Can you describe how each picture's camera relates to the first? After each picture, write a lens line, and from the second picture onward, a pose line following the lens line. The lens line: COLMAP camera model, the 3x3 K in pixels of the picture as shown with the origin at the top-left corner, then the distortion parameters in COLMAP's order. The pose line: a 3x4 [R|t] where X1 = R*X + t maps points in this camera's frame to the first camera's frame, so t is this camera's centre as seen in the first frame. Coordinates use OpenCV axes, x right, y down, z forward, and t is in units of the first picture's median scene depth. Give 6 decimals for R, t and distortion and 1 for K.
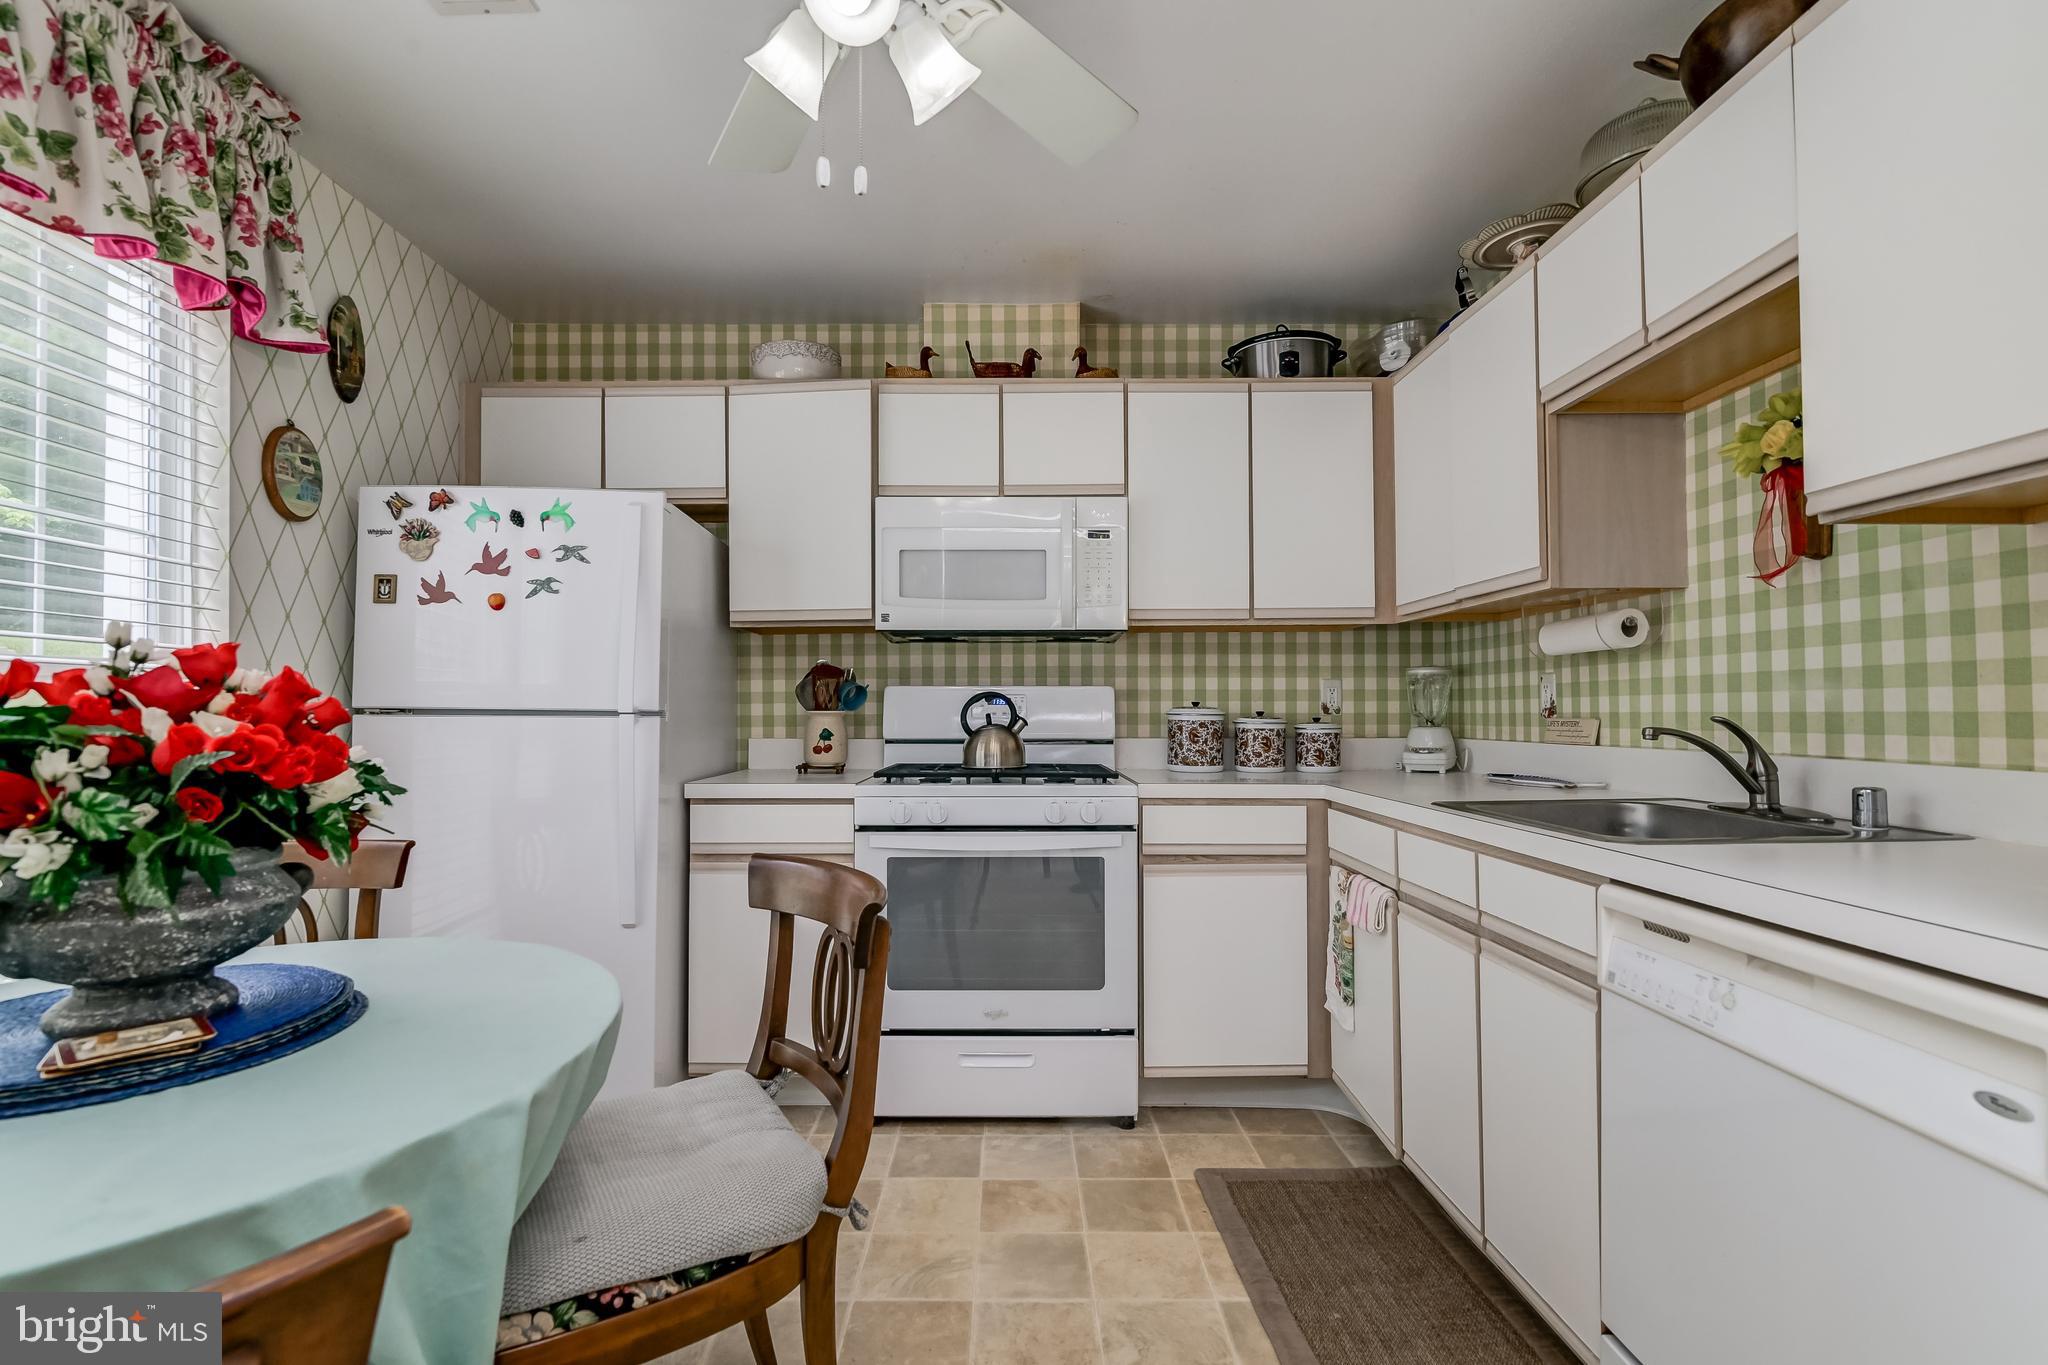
lens RADIAL K [[942.9, 0, 1008.0], [0, 942.9, 696.6], [0, 0, 1]] dist [-0.003595, 0.000998]
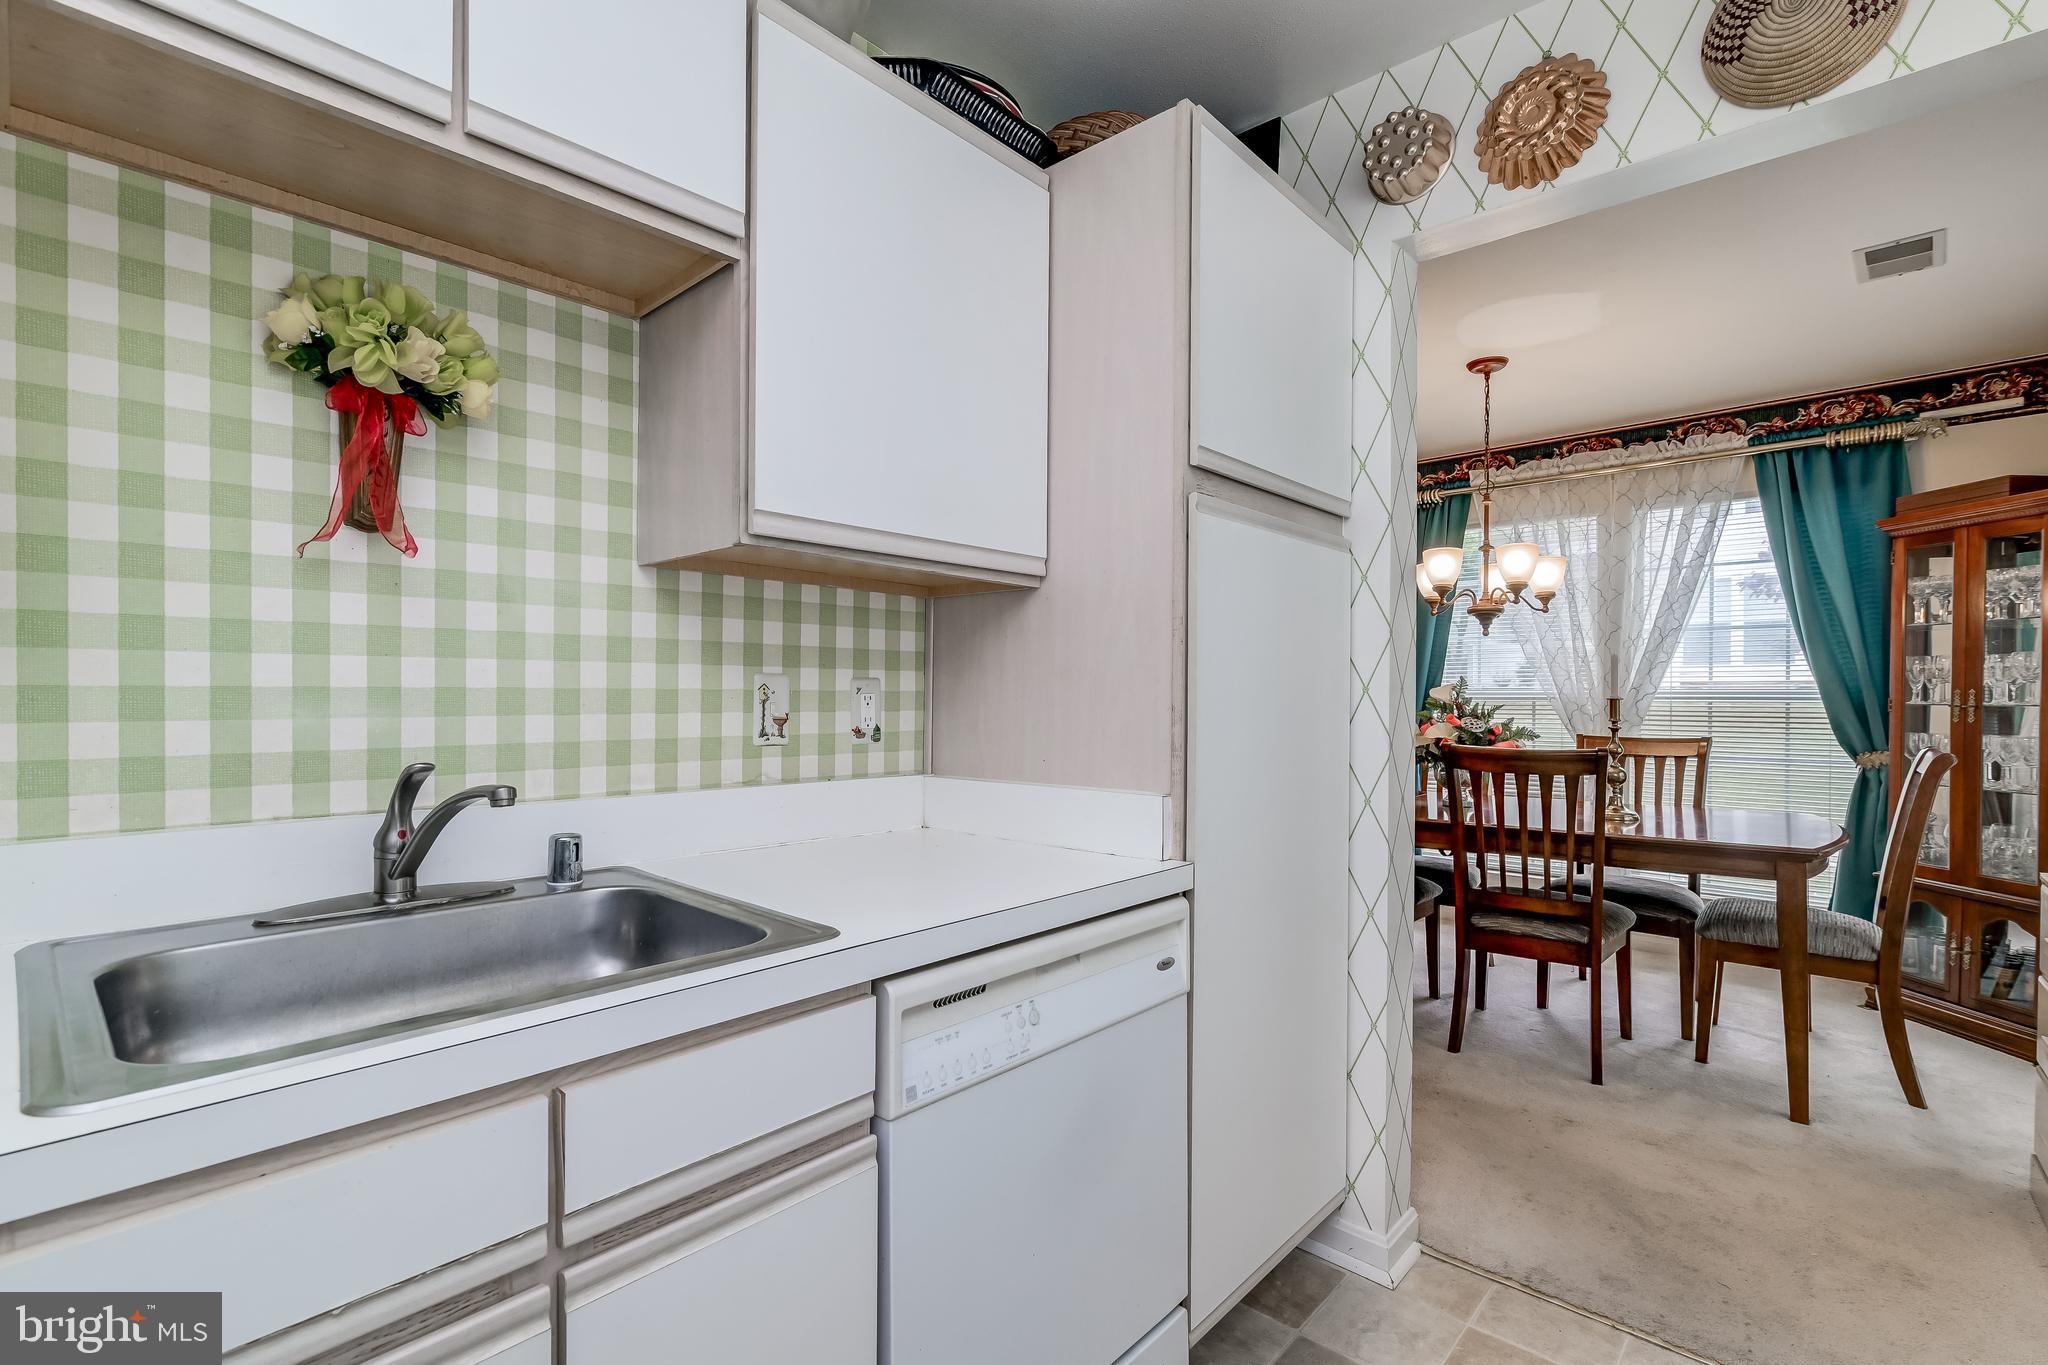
lens RADIAL K [[942.9, 0, 1008.0], [0, 942.9, 696.6], [0, 0, 1]] dist [-0.003595, 0.000998]
pose [[-0.732644, 0.000460, 0.680611, 0.023466], [-0.012056, 0.999834, -0.013653, -0.012397], [-0.680505, -0.018209, -0.732517, 0.841047]]
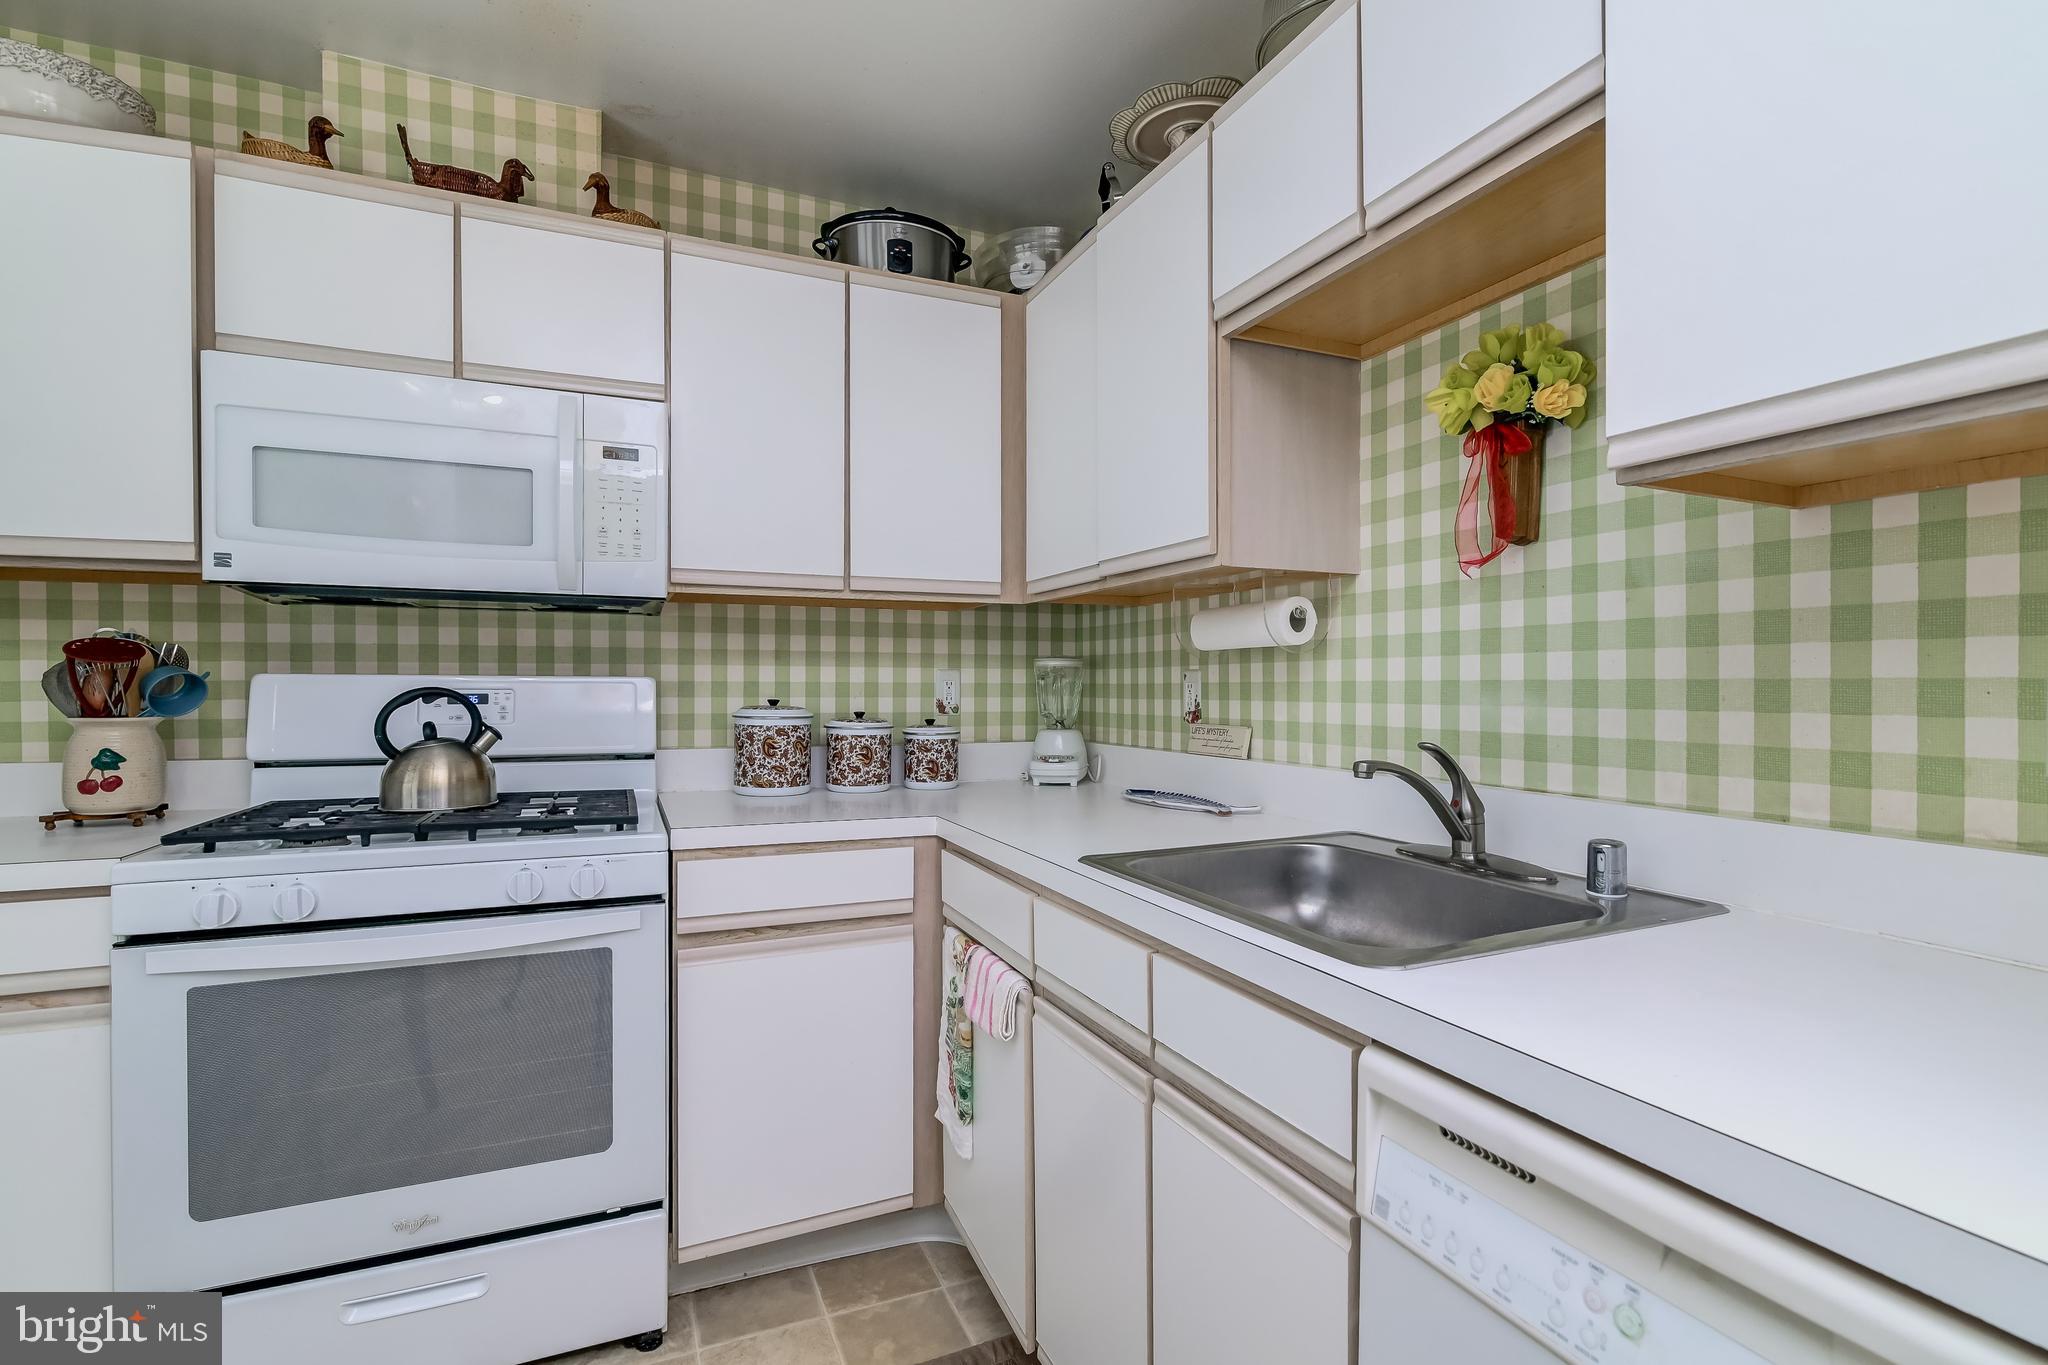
lens RADIAL K [[928.0, 0, 1032.8], [0, 928.0, 691.4], [0, 0, 1]] dist [-0.007970, 0.000886]
pose [[0.913491, 0.001617, 0.406856, 0.106348], [-0.011387, 0.999702, 0.021593, -0.022386], [-0.406699, -0.024358, 0.913237, 0.303239]]
